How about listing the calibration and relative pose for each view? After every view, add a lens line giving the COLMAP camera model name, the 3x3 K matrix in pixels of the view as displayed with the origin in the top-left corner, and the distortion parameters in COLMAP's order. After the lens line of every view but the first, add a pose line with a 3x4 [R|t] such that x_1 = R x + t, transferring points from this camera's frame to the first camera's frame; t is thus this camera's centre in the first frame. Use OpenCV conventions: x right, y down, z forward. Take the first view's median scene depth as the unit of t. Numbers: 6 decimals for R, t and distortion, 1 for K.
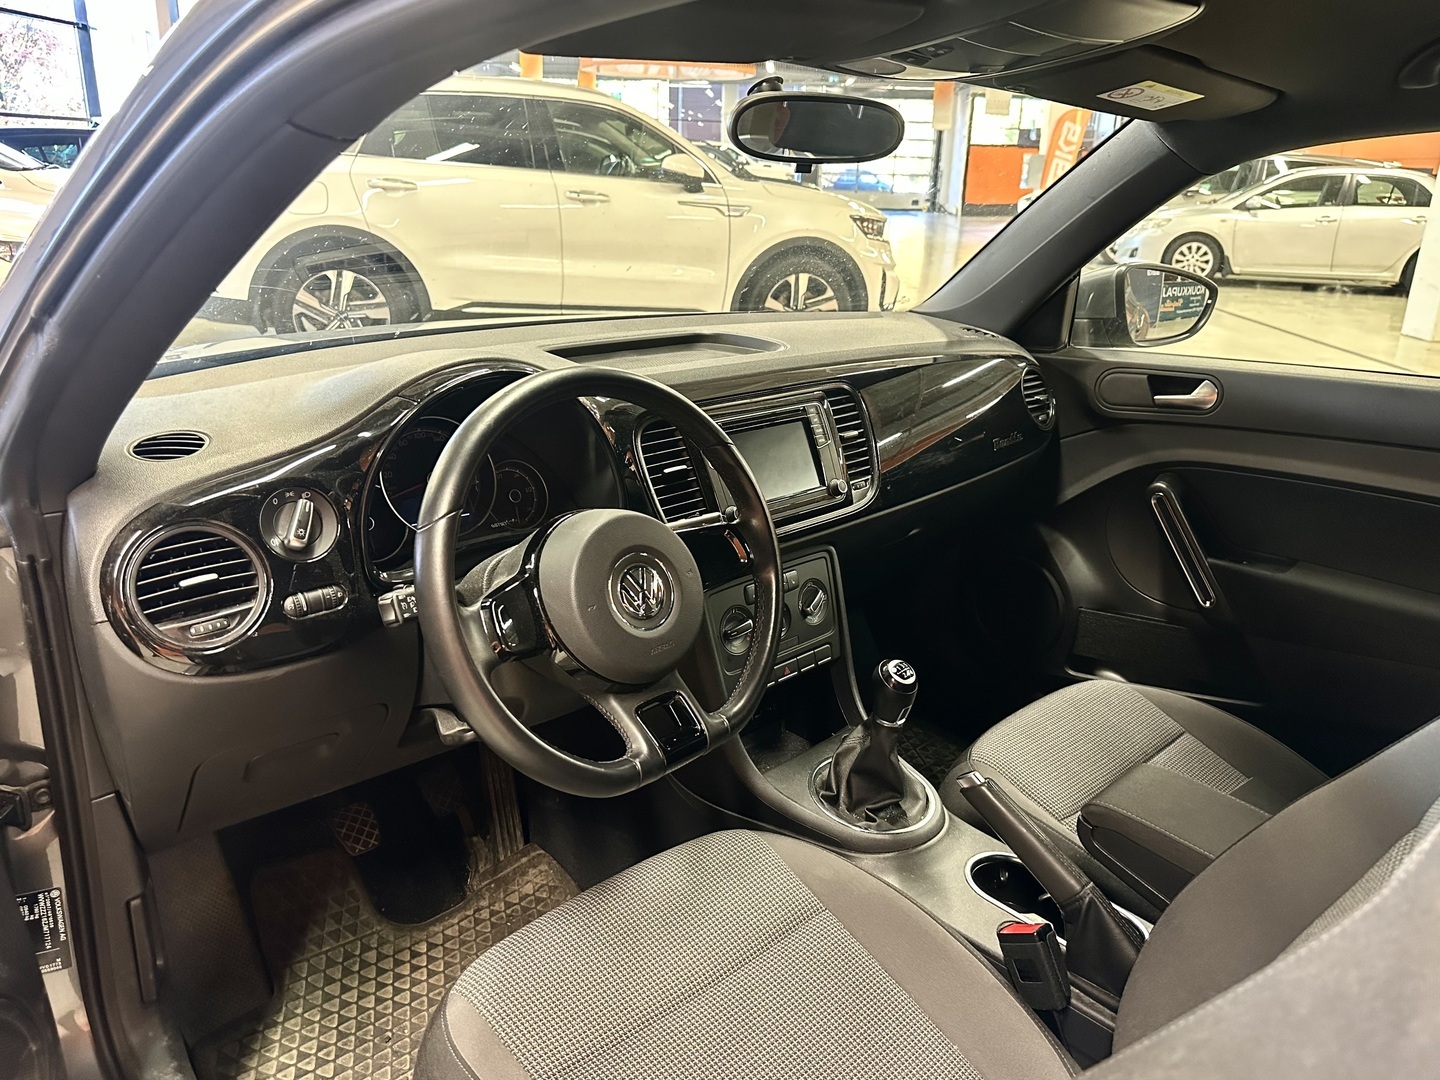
lens RADIAL K [[1006.4, 0, 720.0], [0, 1006.4, 540.0], [0, 0, 1]] dist [0.000307, -0.000240]
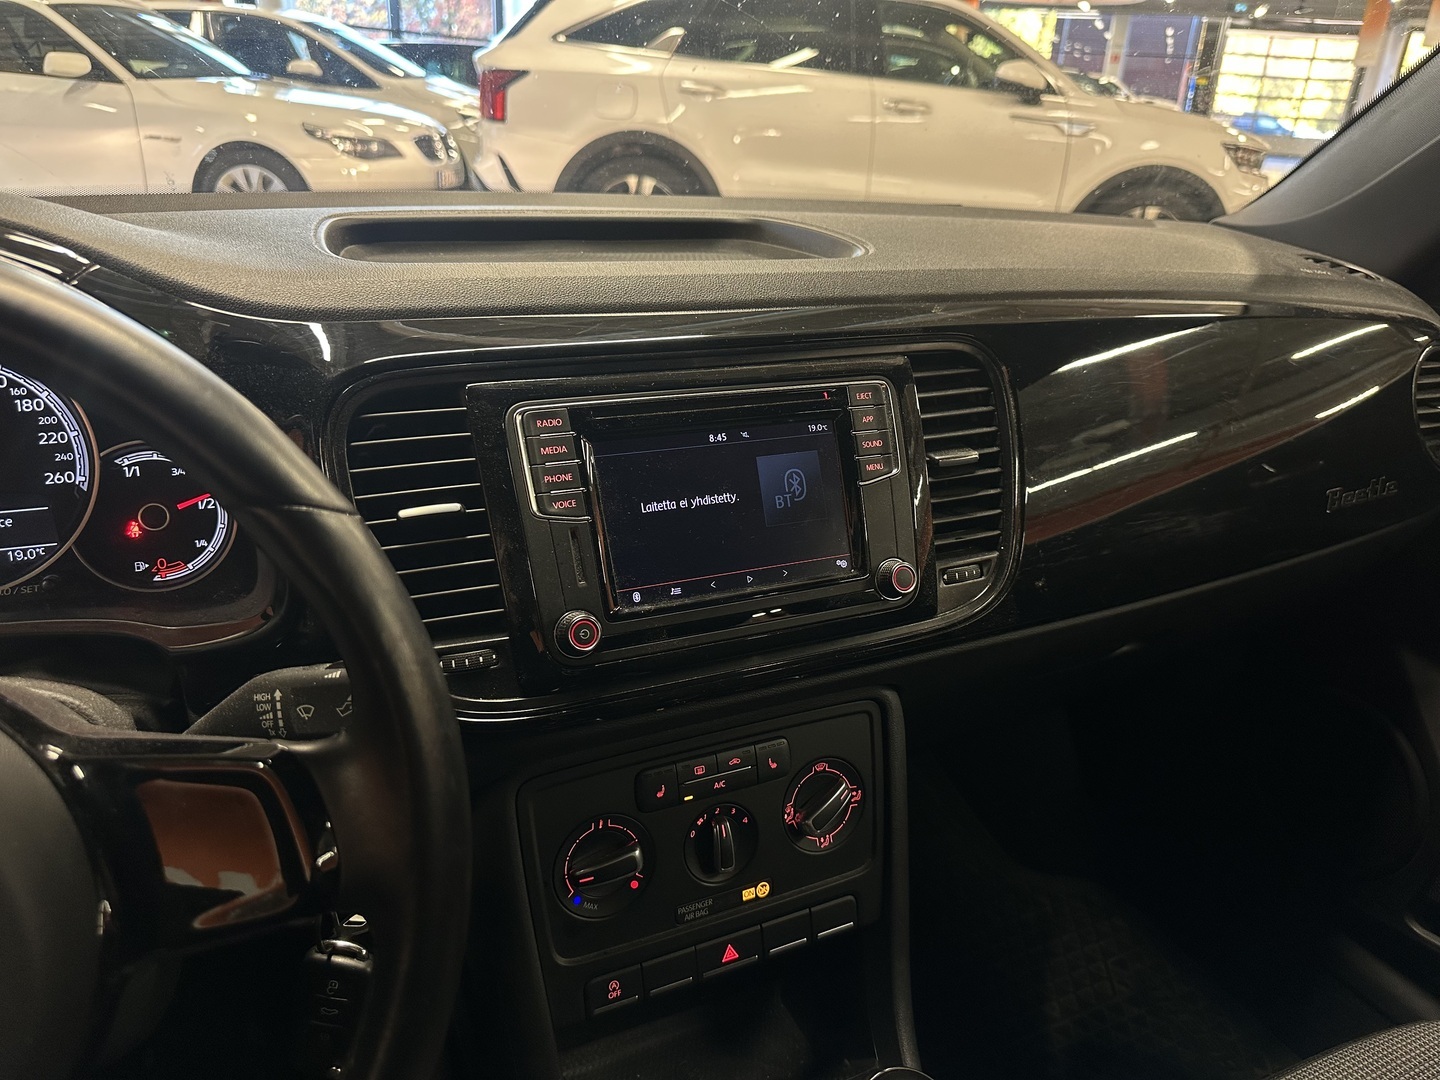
lens RADIAL K [[1016.3, 0, 720.0], [0, 1016.3, 540.0], [0, 0, 1]] dist [-0.038346, -0.001844]
pose [[0.946412, 0.148454, -0.286820, 0.124827], [-0.129807, 0.988052, 0.083083, -0.070466], [0.295727, -0.041399, 0.954375, 0.414164]]
